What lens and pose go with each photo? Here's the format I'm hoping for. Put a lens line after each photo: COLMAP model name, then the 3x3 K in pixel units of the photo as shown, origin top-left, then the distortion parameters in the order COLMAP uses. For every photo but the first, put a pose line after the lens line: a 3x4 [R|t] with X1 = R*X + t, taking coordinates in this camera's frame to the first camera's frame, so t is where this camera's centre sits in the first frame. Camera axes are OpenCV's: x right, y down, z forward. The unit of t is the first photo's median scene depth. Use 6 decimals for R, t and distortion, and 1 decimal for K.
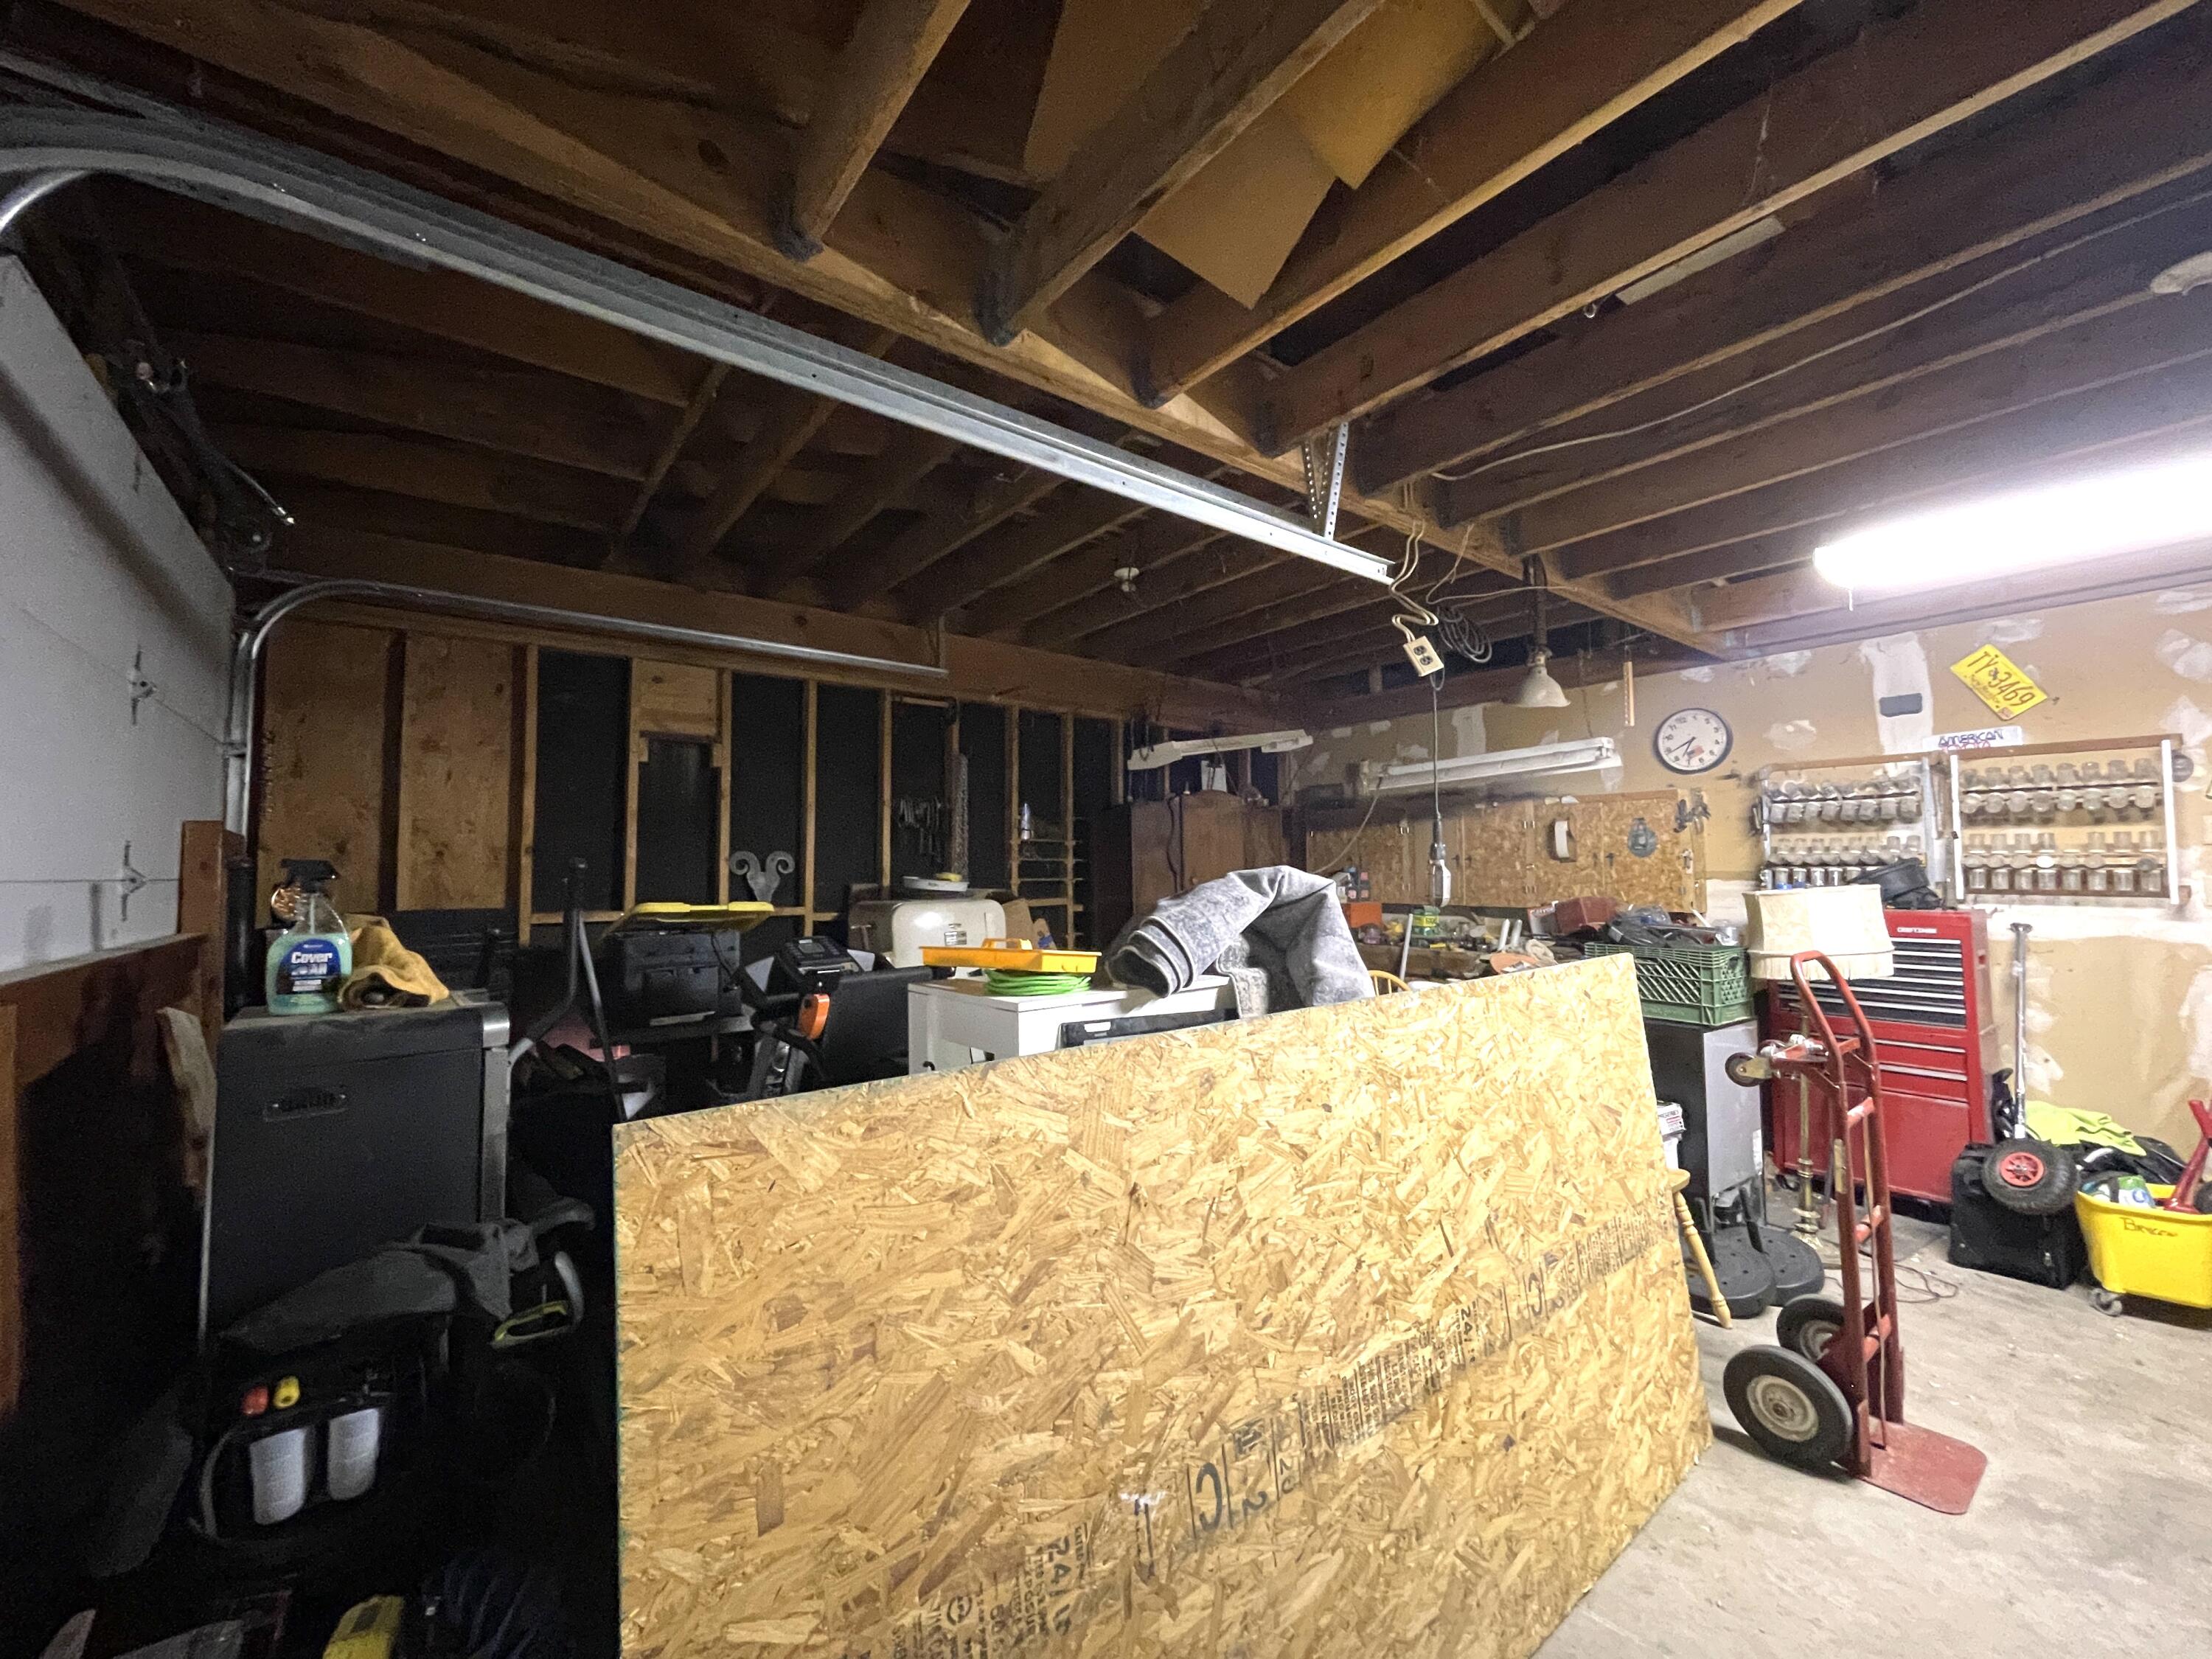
lens RADIAL K [[892.1, 0, 1108.2], [0, 892.1, 821.9], [0, 0, 1]] dist [0.000244, -0.000035]
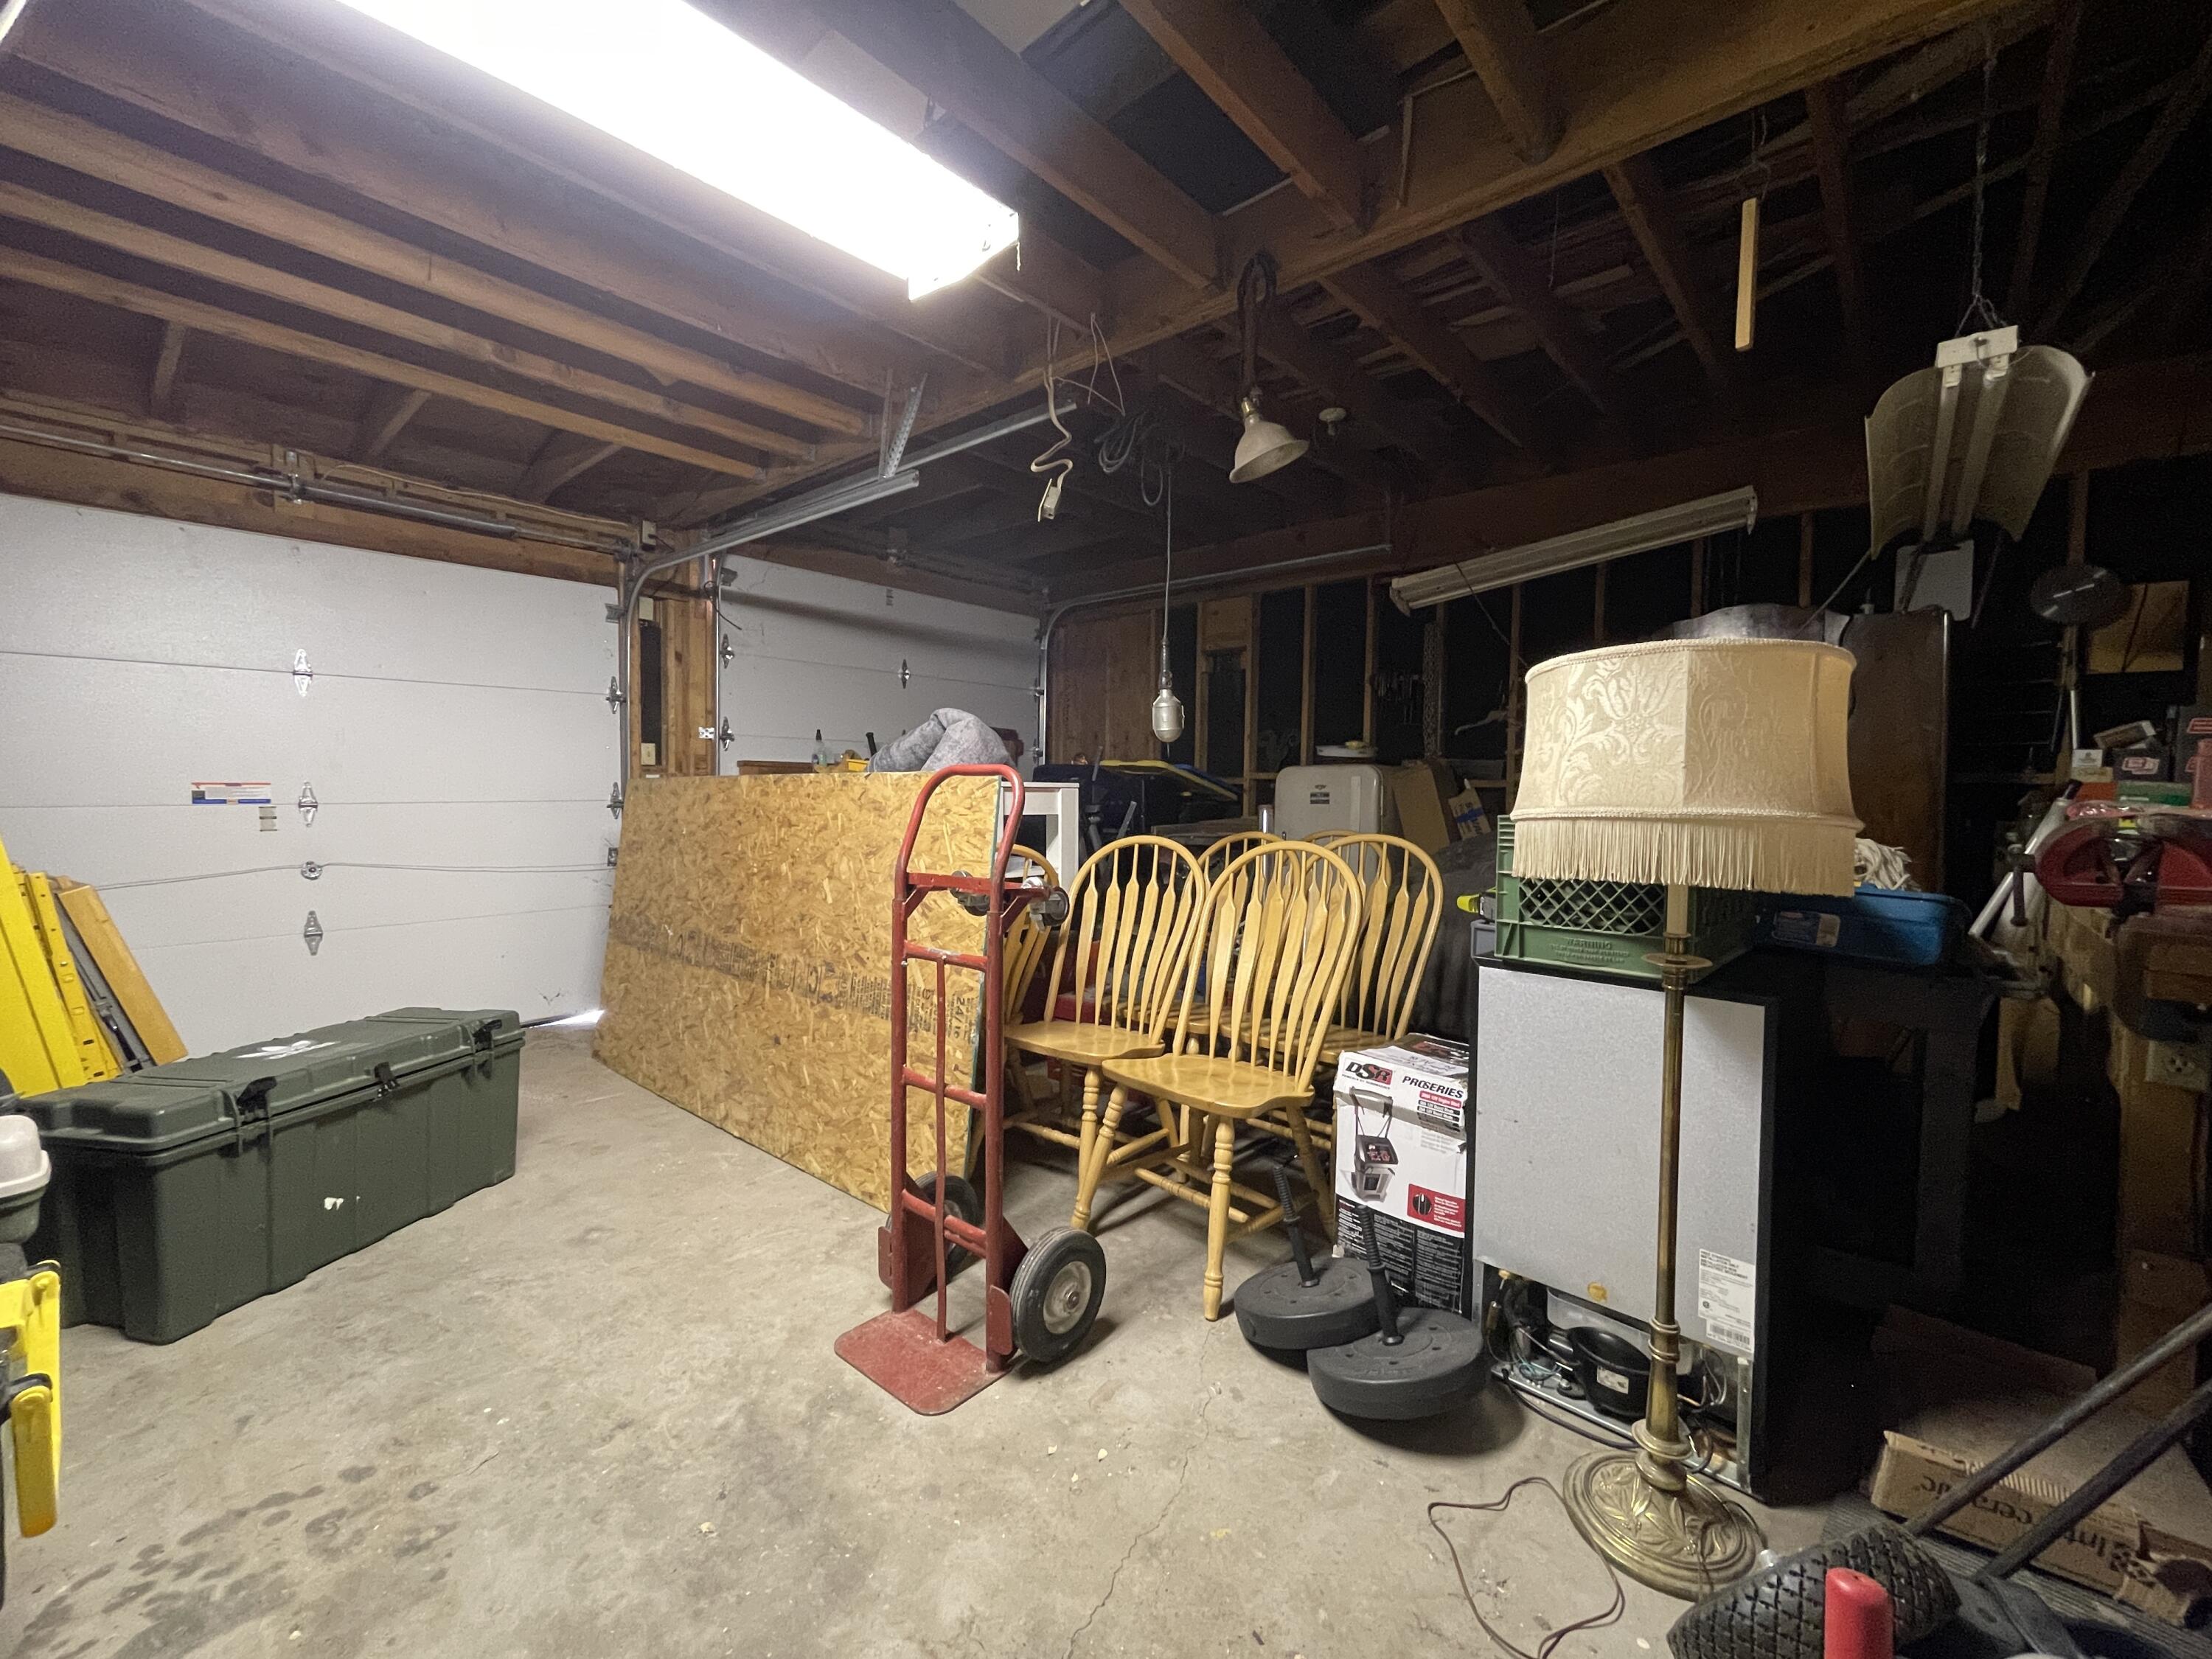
lens RADIAL K [[892.1, 0, 1107.3], [0, 892.1, 822.5], [0, 0, 1]] dist [0.000244, -0.000035]
pose [[0.185620, 0.051623, -0.981265, 0.872115], [0.033146, 0.997722, 0.058758, 0.085874], [0.982062, -0.043432, 0.183486, 0.522072]]
